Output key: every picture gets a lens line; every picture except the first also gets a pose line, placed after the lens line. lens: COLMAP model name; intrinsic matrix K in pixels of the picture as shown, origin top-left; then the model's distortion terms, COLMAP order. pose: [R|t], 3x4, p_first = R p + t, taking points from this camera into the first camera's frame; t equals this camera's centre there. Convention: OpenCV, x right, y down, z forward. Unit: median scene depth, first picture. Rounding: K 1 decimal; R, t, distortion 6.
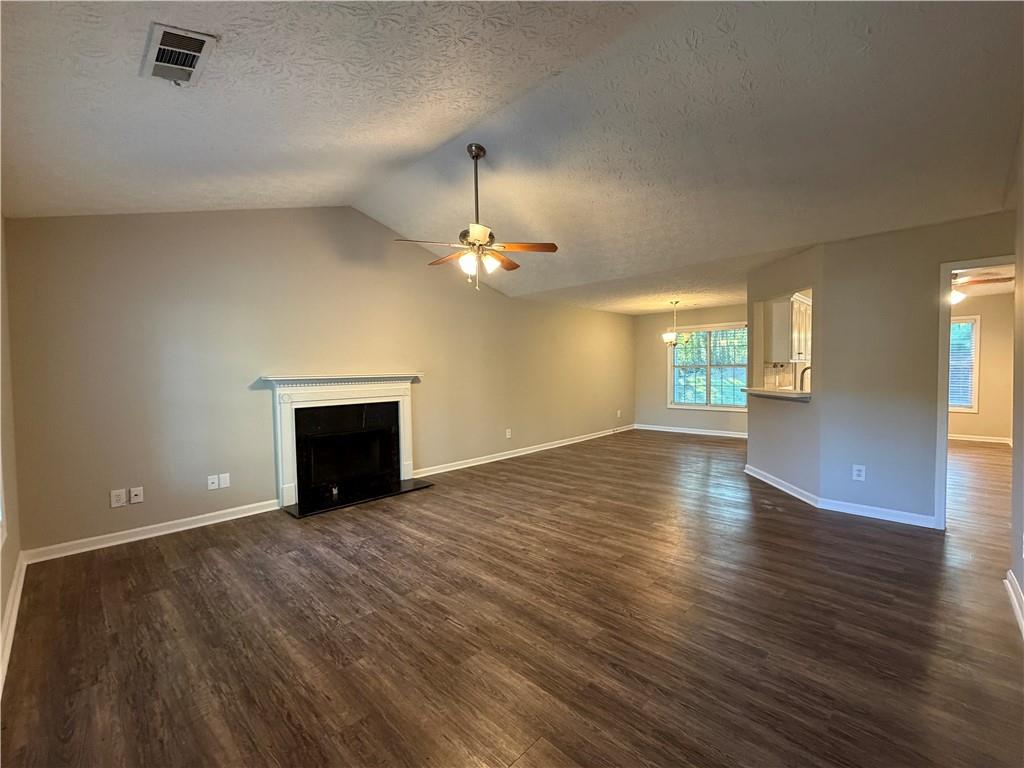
lens RADIAL K [[435.0, 0, 512.0], [0, 435.0, 384.0], [0, 0, 1]] dist [-0.001161, 0.000018]
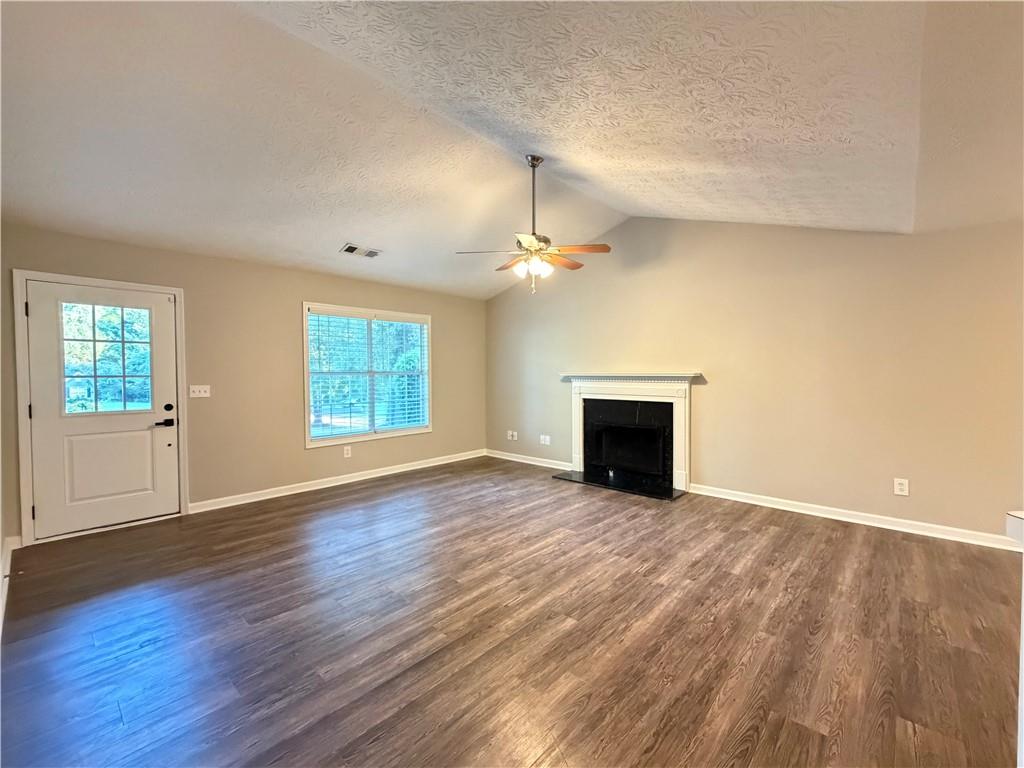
lens RADIAL K [[435.0, 0, 512.0], [0, 435.0, 384.0], [0, 0, 1]] dist [-0.001161, 0.000018]
pose [[0.037674, 0.042612, -0.998381, 0.991145], [-0.033359, 0.998587, 0.041362, -0.041201], [0.998733, 0.031747, 0.039042, 0.937279]]
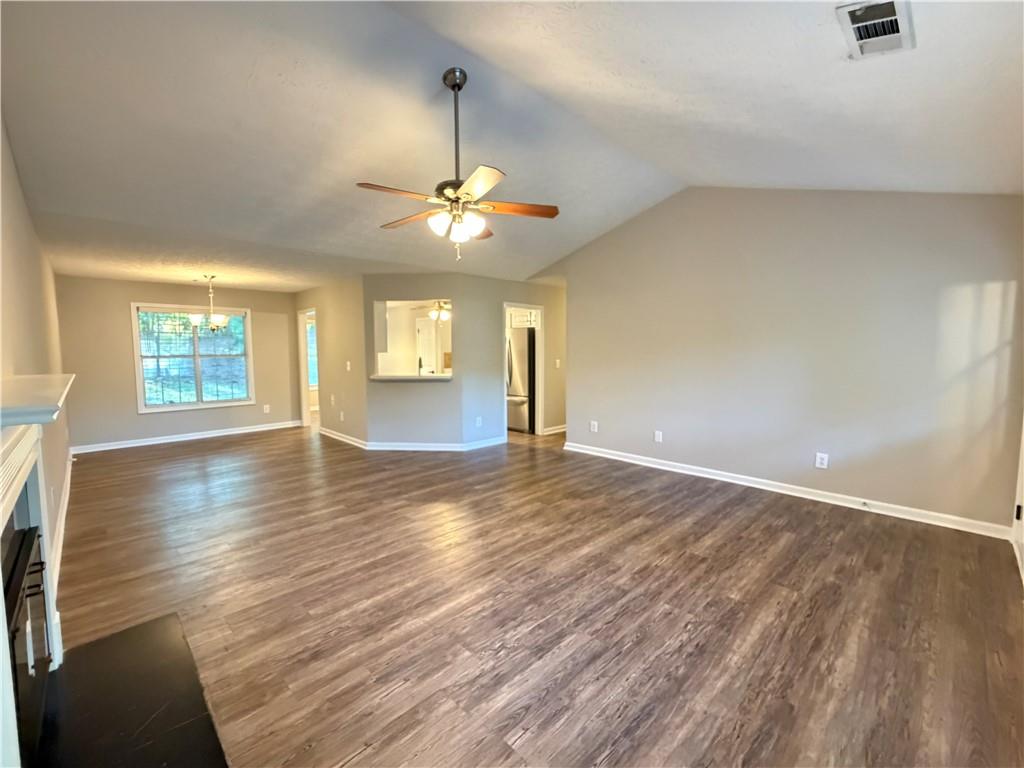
lens RADIAL K [[438.2, 0, 512.0], [0, 438.2, 384.0], [0, 0, 1]] dist [-0.002218, -0.000040]
pose [[0.024460, -0.065461, 0.997555, -0.908292], [0.041251, 0.997070, 0.064418, -0.039875], [-0.998849, 0.039574, 0.027089, 0.913220]]
